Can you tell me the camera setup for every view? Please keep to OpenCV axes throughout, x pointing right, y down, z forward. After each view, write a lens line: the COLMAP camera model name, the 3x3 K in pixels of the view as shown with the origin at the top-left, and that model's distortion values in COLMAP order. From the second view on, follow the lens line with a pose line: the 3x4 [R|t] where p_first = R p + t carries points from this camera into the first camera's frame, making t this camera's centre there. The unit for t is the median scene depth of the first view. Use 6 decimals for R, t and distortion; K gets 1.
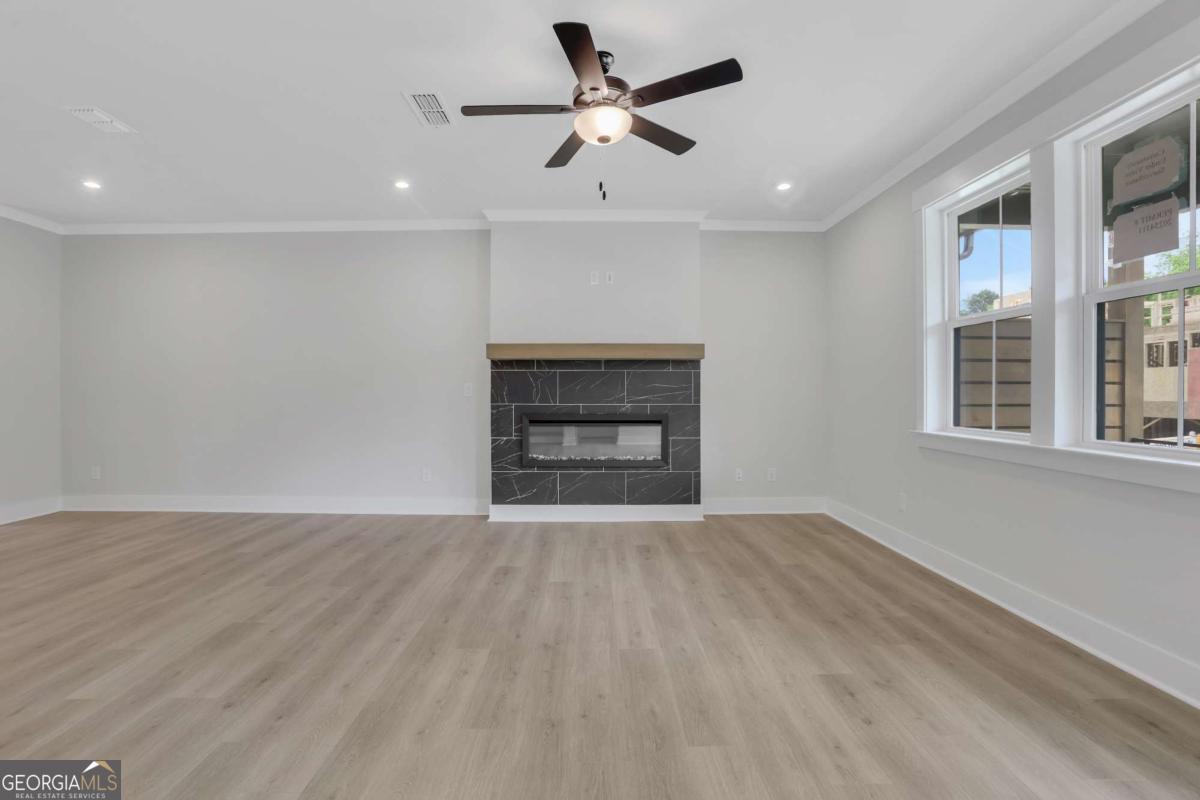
lens RADIAL K [[562.3, 0, 596.0], [0, 562.3, 389.3], [0, 0, 1]] dist [-0.074964, 0.035471]
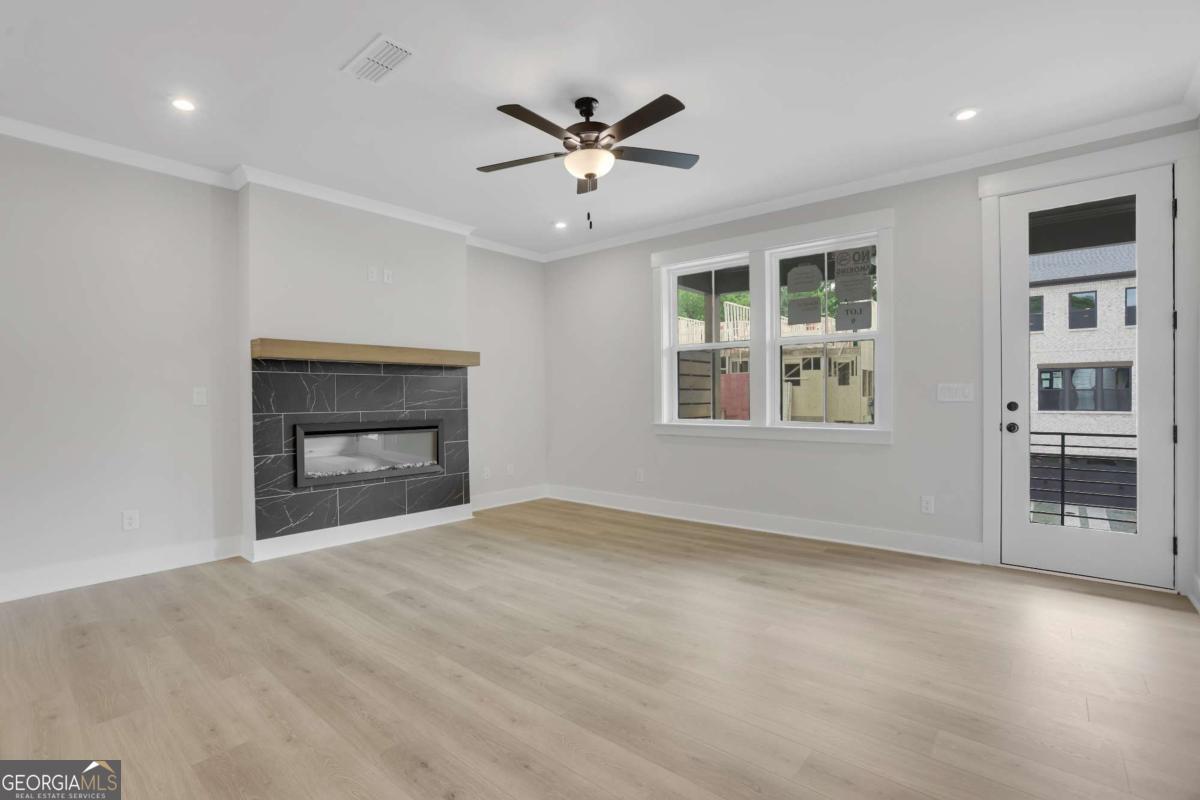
lens RADIAL K [[556.7, 0, 600.0], [0, 556.7, 400.0], [0, 0, 1]] dist [-0.097096, 0.053027]
pose [[0.650648, -0.010450, 0.759307, -0.449061], [0.003704, 0.999937, 0.010588, -0.000049], [-0.759370, -0.004077, 0.650646, 0.132068]]
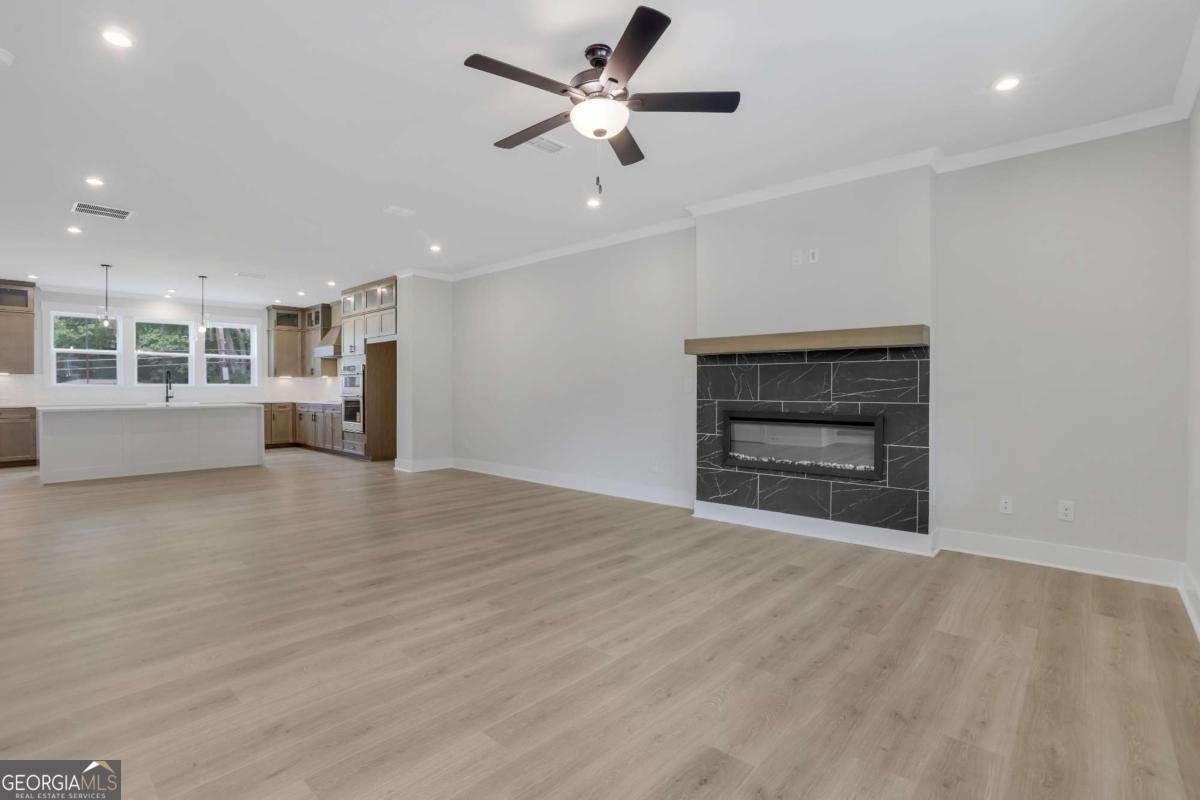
lens RADIAL K [[562.3, 0, 596.0], [0, 562.3, 389.3], [0, 0, 1]] dist [-0.074964, 0.035471]
pose [[0.730885, 0.000927, -0.682500, 0.368180], [0.003314, 0.999982, 0.004907, 0.002047], [0.682493, -0.005848, 0.730869, 0.143600]]
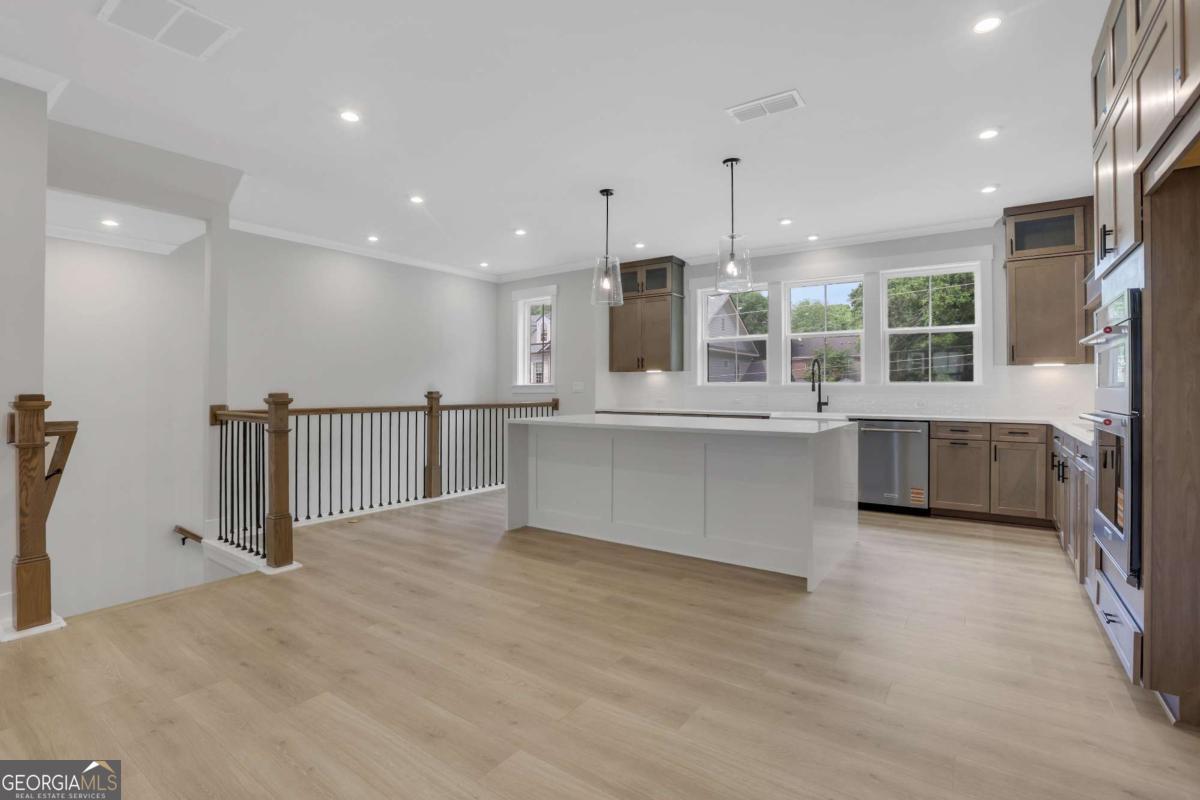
lens RADIAL K [[562.3, 0, 596.0], [0, 562.3, 389.3], [0, 0, 1]] dist [-0.074964, 0.035471]
pose [[-0.589868, 0.000009, -0.807499, -0.805036], [0.002015, 0.999997, -0.001461, 0.002944], [0.807497, -0.002489, -0.589867, 0.835908]]
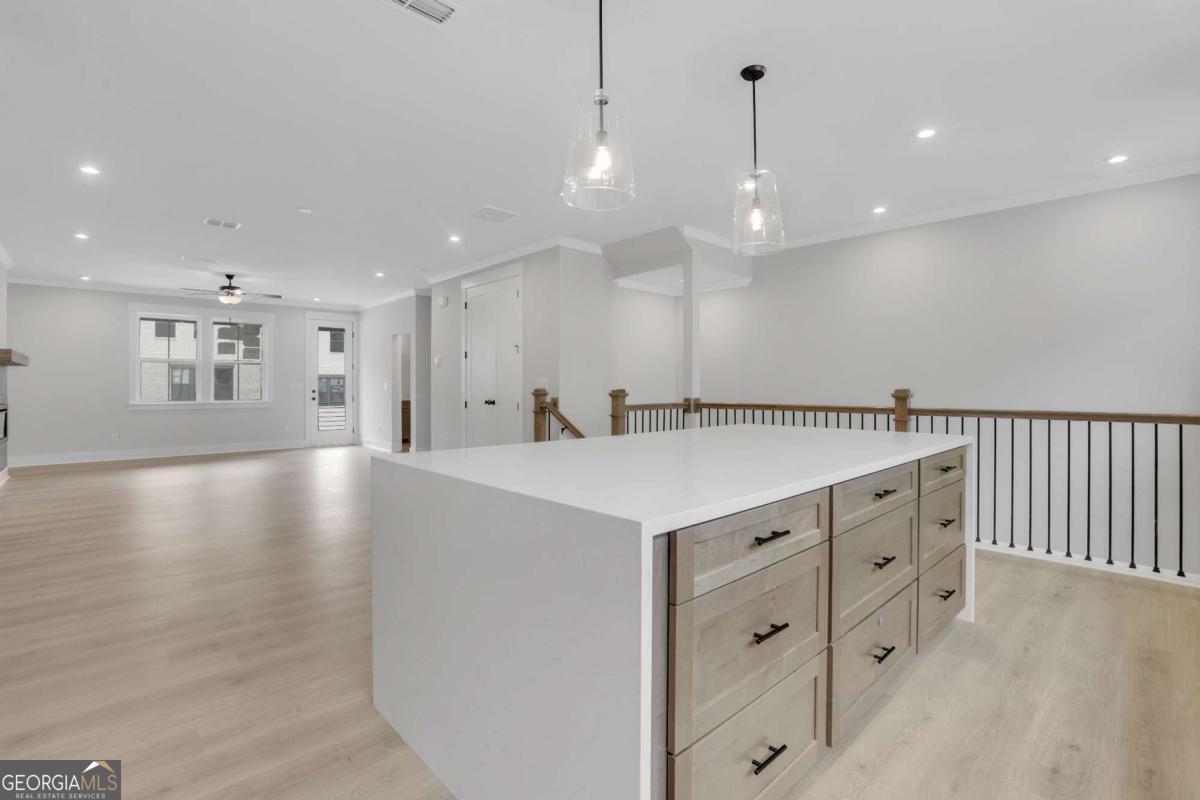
lens RADIAL K [[552.6, 0, 598.7], [0, 552.6, 391.4], [0, 0, 1]] dist [-0.073957, 0.030561]
pose [[-0.680572, -0.006801, 0.732649, -1.866471], [0.000330, 0.999954, 0.009588, -0.000597], [-0.732681, 0.006767, -0.680539, 0.811118]]
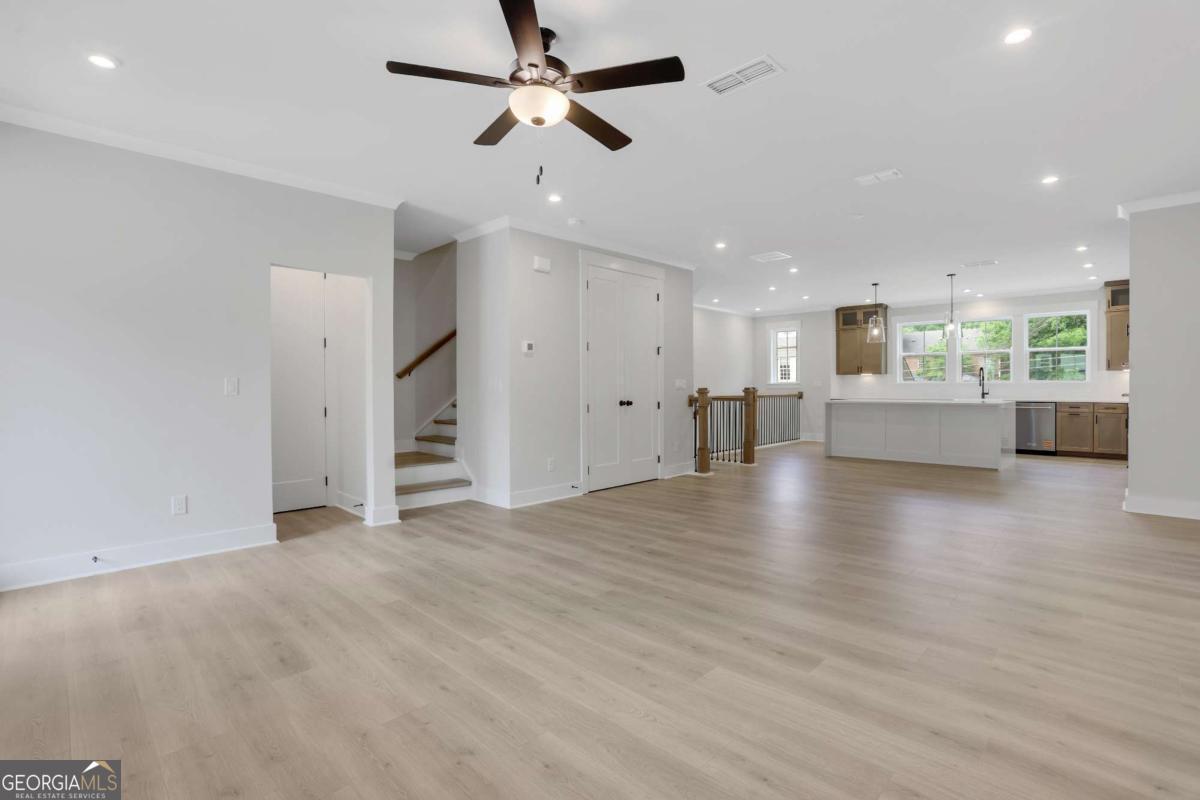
lens RADIAL K [[562.3, 0, 596.0], [0, 562.3, 389.3], [0, 0, 1]] dist [-0.074964, 0.035471]
pose [[-0.710270, 0.005655, -0.703907, 0.331005], [0.006305, 0.999979, 0.001671, 0.005484], [0.703902, -0.003252, -0.710290, 0.935208]]
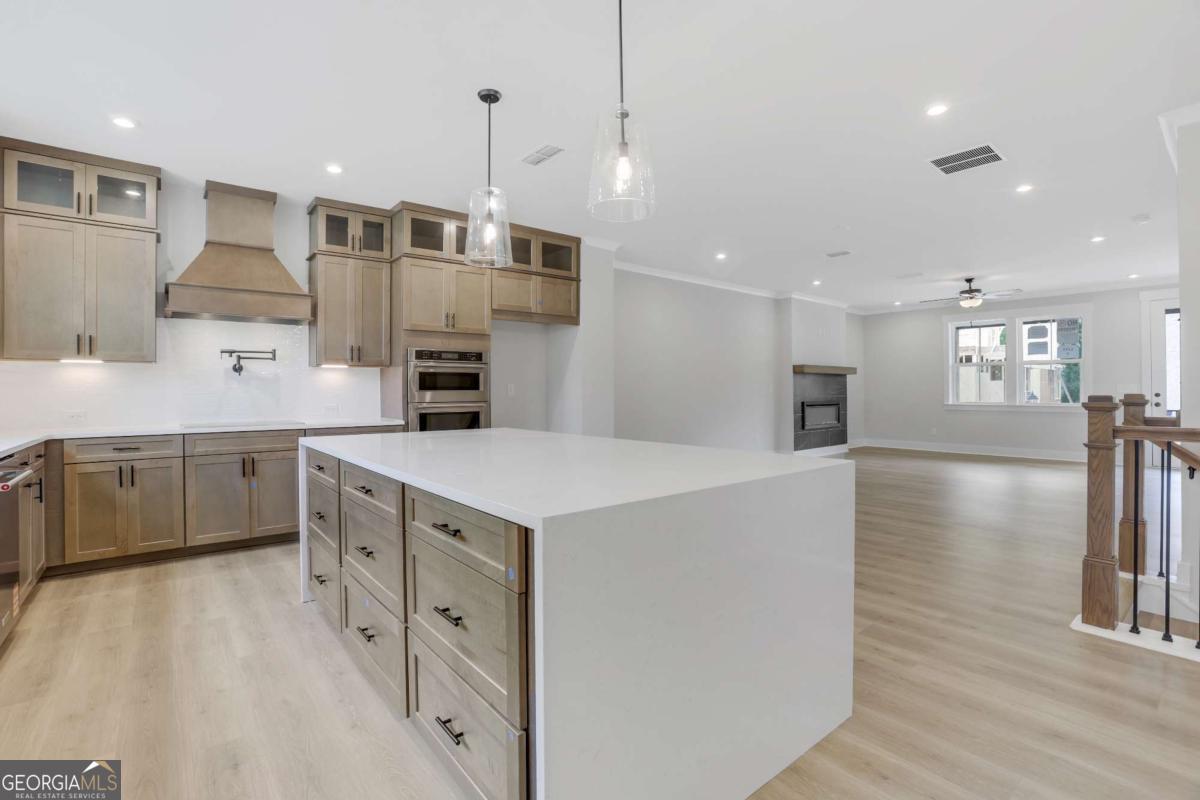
lens RADIAL K [[560.9, 0, 595.7], [0, 560.9, 396.7], [0, 0, 1]] dist [-0.074431, 0.033367]
pose [[0.776622, -0.010390, 0.629881, -1.856474], [0.000400, 0.999872, 0.015999, -0.003058], [-0.629966, -0.012173, 0.776527, -0.010648]]
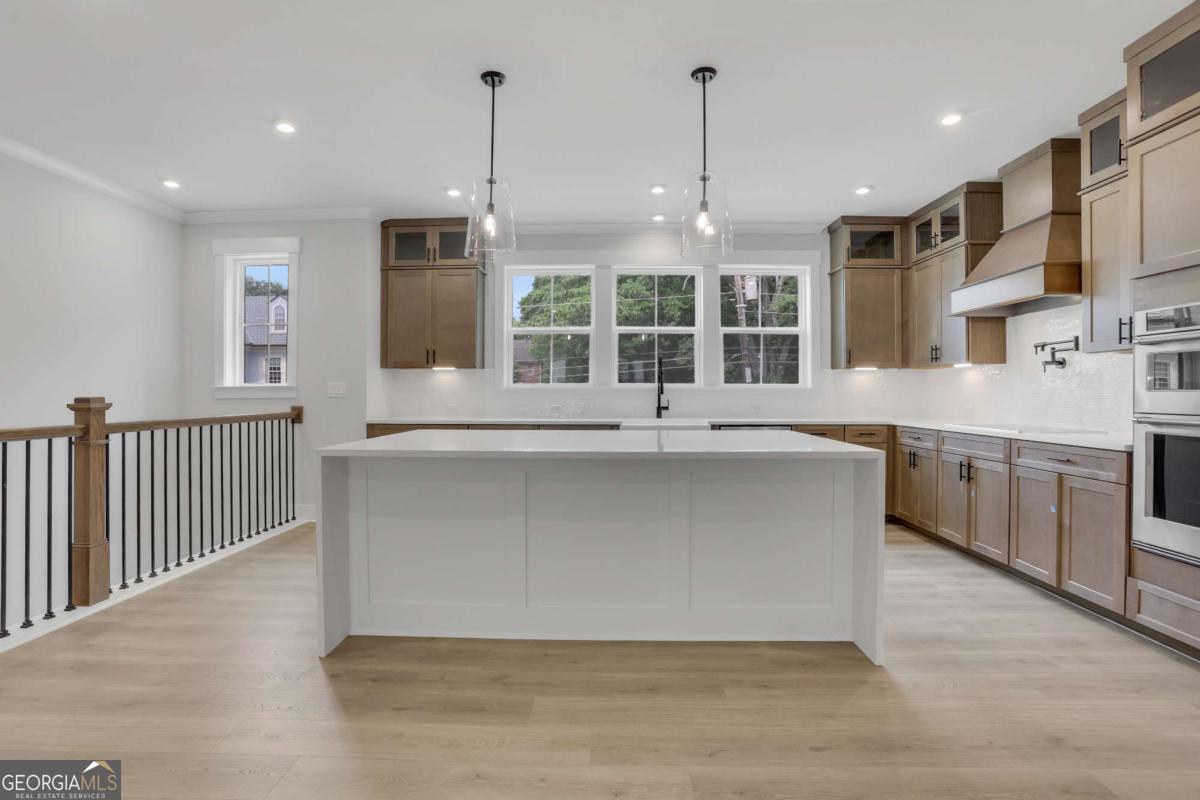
lens RADIAL K [[560.9, 0, 595.7], [0, 560.9, 396.7], [0, 0, 1]] dist [-0.074431, 0.033367]
pose [[-0.041078, 0.009350, -0.999112, -0.990885], [0.004217, 0.999949, 0.009184, 0.001029], [0.999147, -0.003836, -0.041115, 0.439226]]
